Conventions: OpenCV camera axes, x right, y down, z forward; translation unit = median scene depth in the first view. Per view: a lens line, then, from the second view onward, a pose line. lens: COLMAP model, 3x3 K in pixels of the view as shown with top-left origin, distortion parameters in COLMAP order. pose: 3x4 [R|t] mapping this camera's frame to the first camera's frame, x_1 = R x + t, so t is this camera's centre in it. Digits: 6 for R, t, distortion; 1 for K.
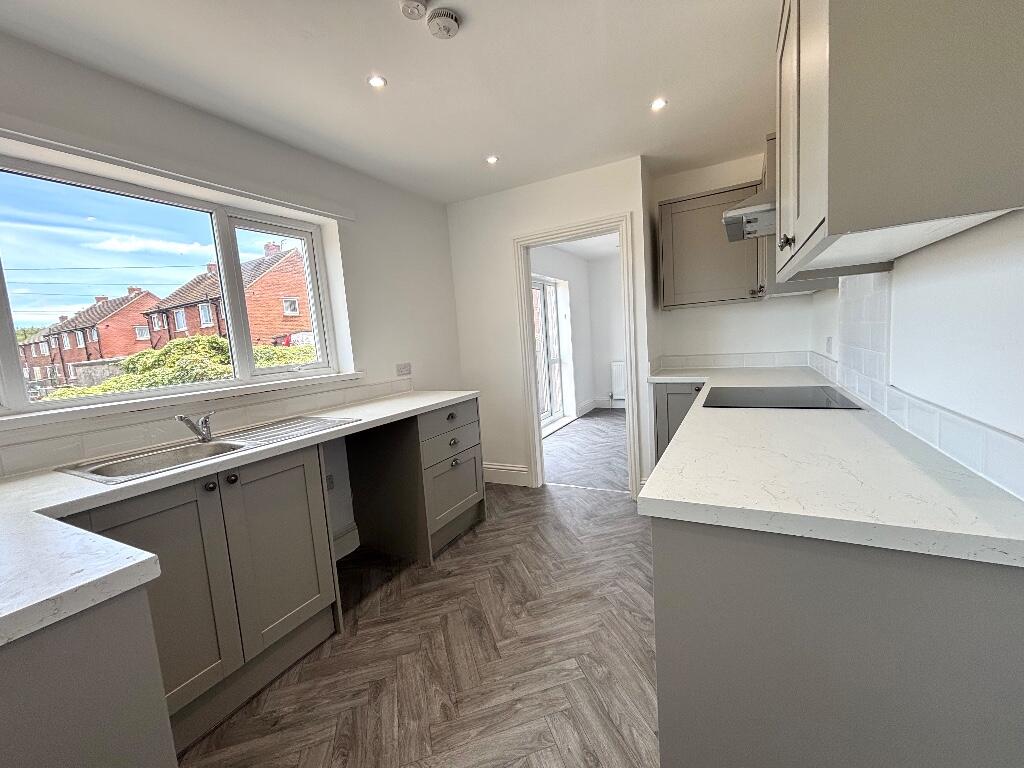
lens RADIAL K [[414.0, 0, 515.2], [0, 414.0, 382.1], [0, 0, 1]] dist [0.000620, 0.000773]
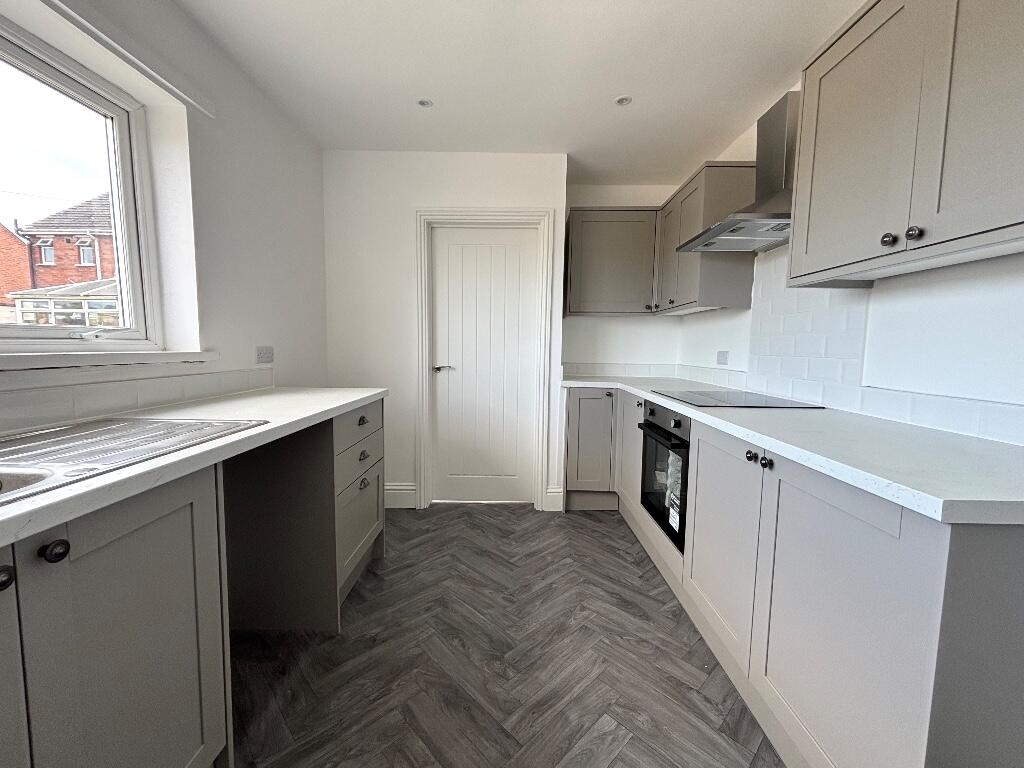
lens RADIAL K [[414.0, 0, 508.6], [0, 414.0, 384.2], [0, 0, 1]] dist [0.000620, 0.000773]
pose [[0.883974, 0.042702, 0.465582, -0.295116], [-0.030498, 0.998966, -0.033718, 0.037593], [-0.466540, 0.015606, 0.884362, 0.246557]]
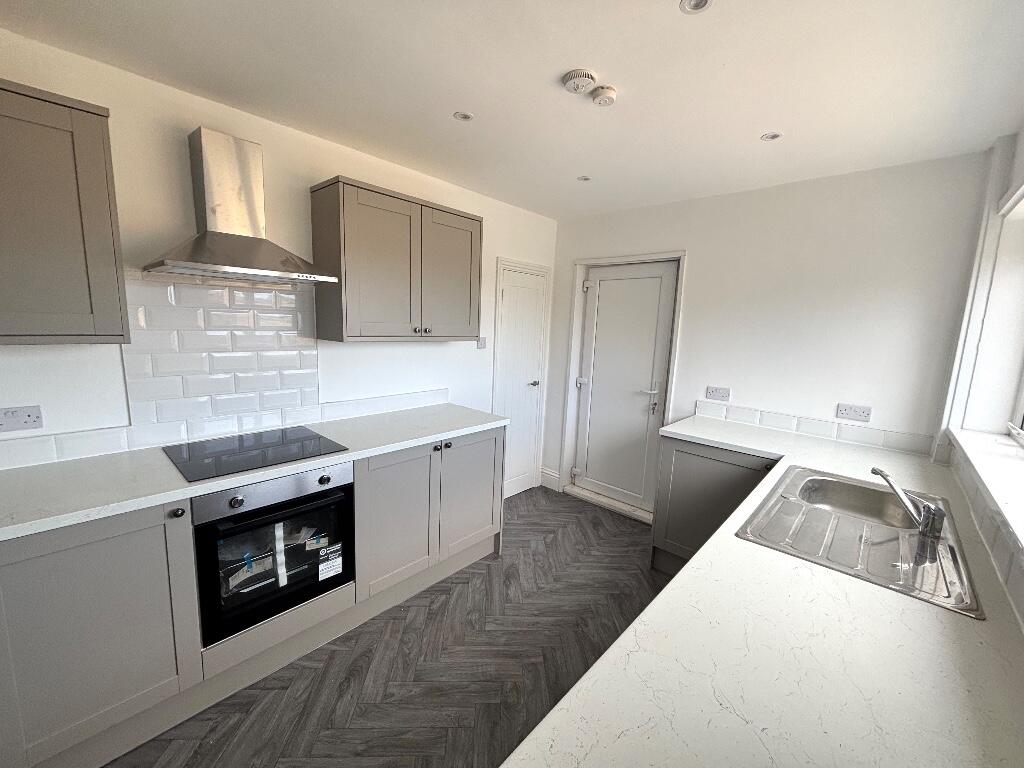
lens RADIAL K [[414.0, 0, 514.2], [0, 414.0, 386.4], [0, 0, 1]] dist [0.000620, 0.000773]
pose [[-0.969177, 0.000691, 0.246366, -0.175577], [0.059740, 0.970811, 0.232287, -0.238575], [-0.239014, 0.239845, -0.940928, 1.365974]]
